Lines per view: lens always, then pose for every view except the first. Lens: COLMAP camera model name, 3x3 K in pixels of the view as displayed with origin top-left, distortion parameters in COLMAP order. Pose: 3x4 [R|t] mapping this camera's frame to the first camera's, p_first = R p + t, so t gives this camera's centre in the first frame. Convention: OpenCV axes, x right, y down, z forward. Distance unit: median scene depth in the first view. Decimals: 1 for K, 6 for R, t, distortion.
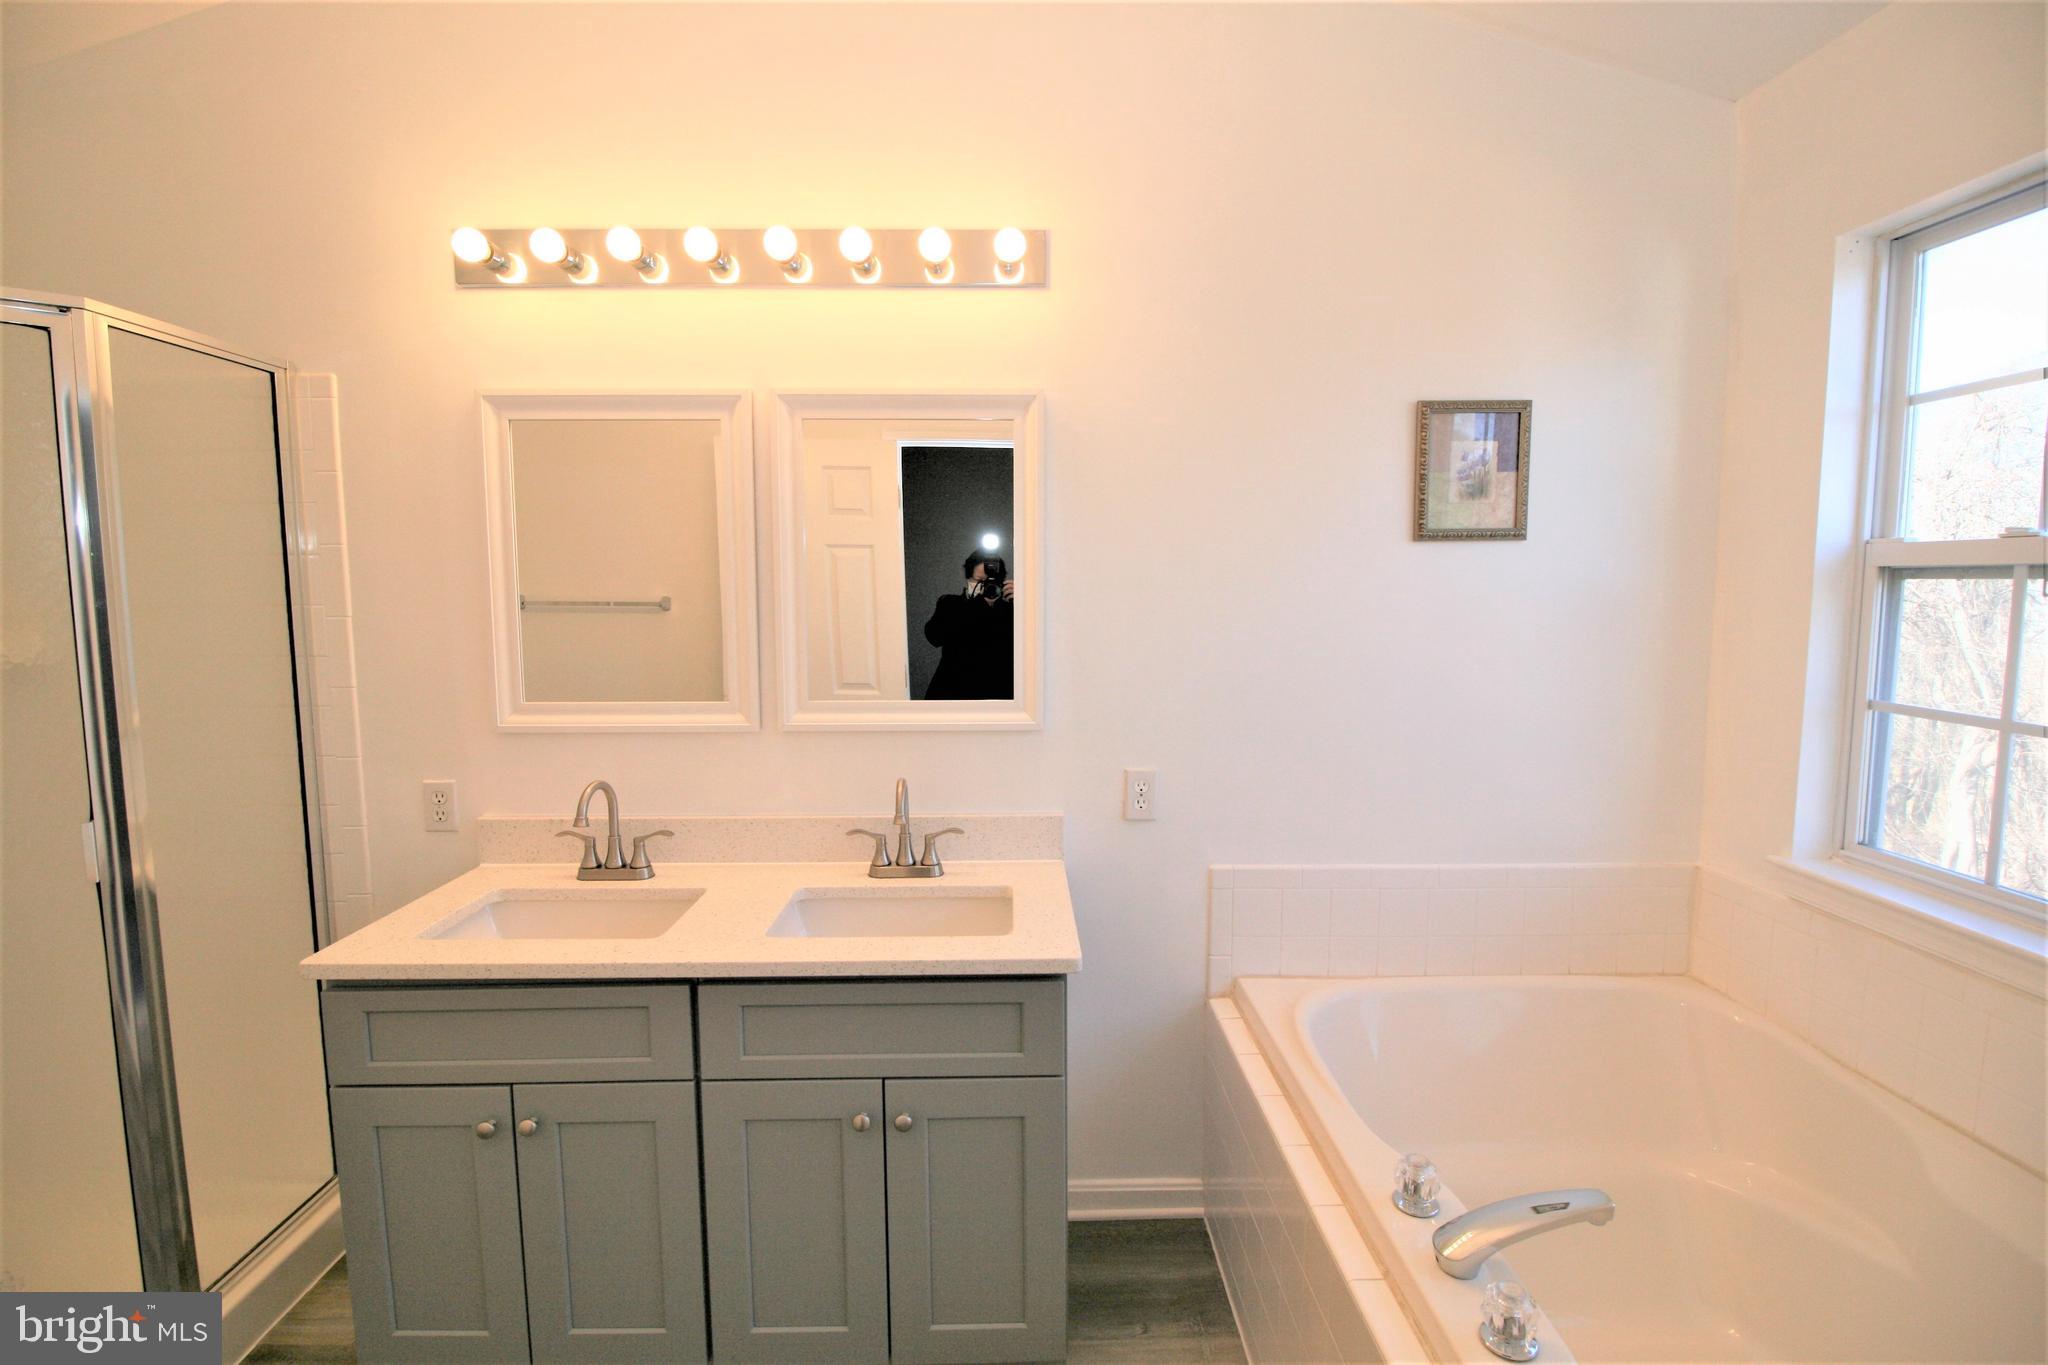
lens RADIAL K [[950.6, 0, 1032.8], [0, 950.6, 670.2], [0, 0, 1]] dist [-0.002416, -0.010360]
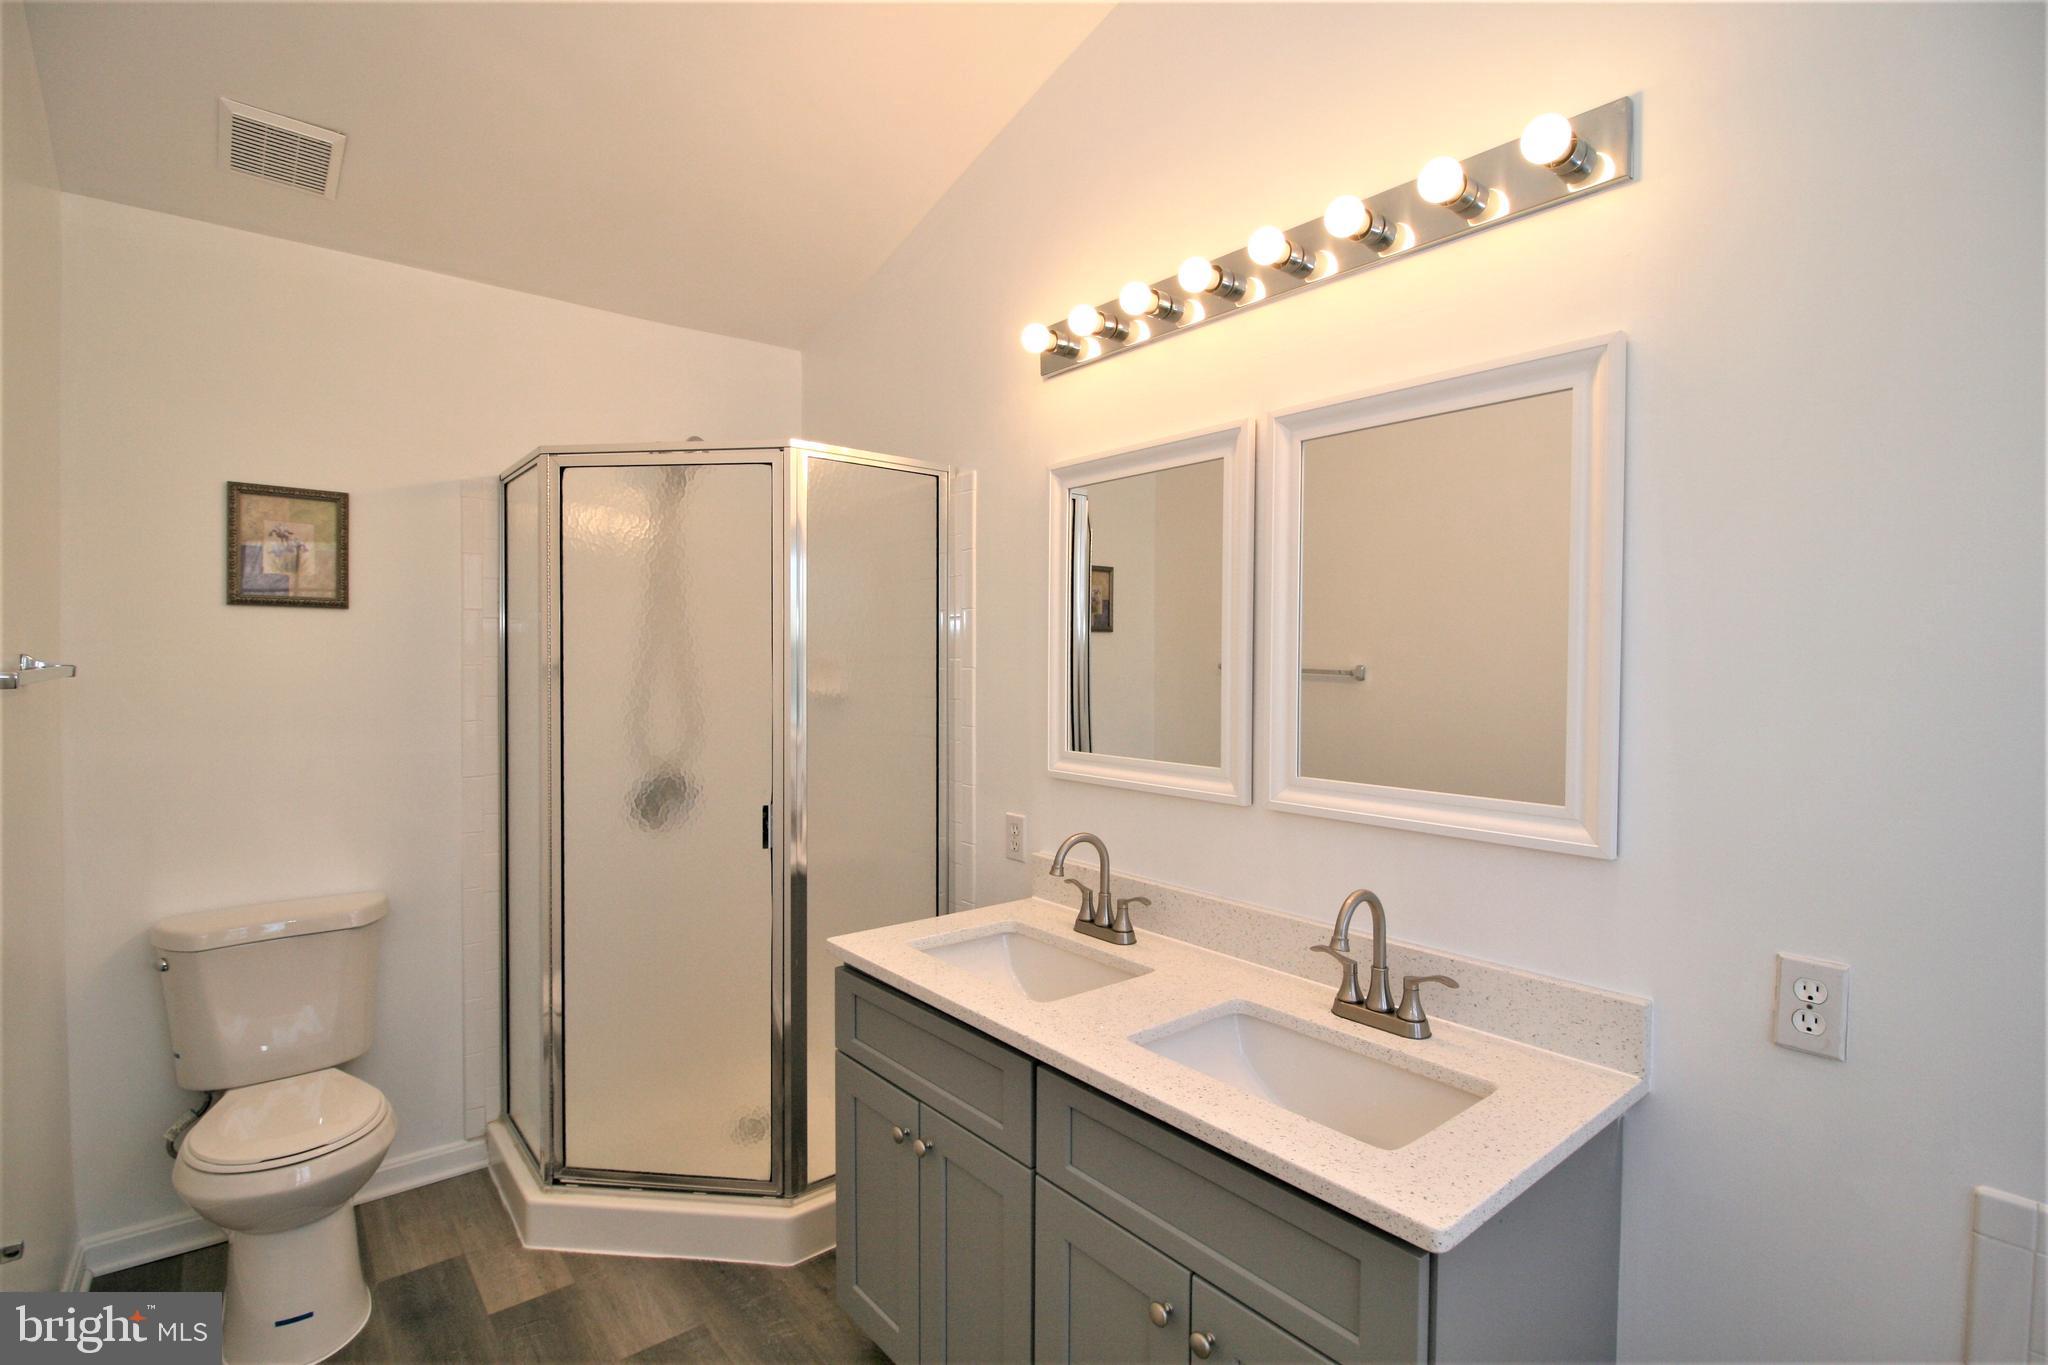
lens RADIAL K [[950.6, 0, 1017.6], [0, 950.6, 673.2], [0, 0, 1]] dist [-0.002416, -0.010360]
pose [[0.623018, 0.015877, -0.782046, 0.263852], [-0.079986, 0.995846, -0.043503, -0.001629], [0.778107, 0.089656, 0.621700, 0.294435]]
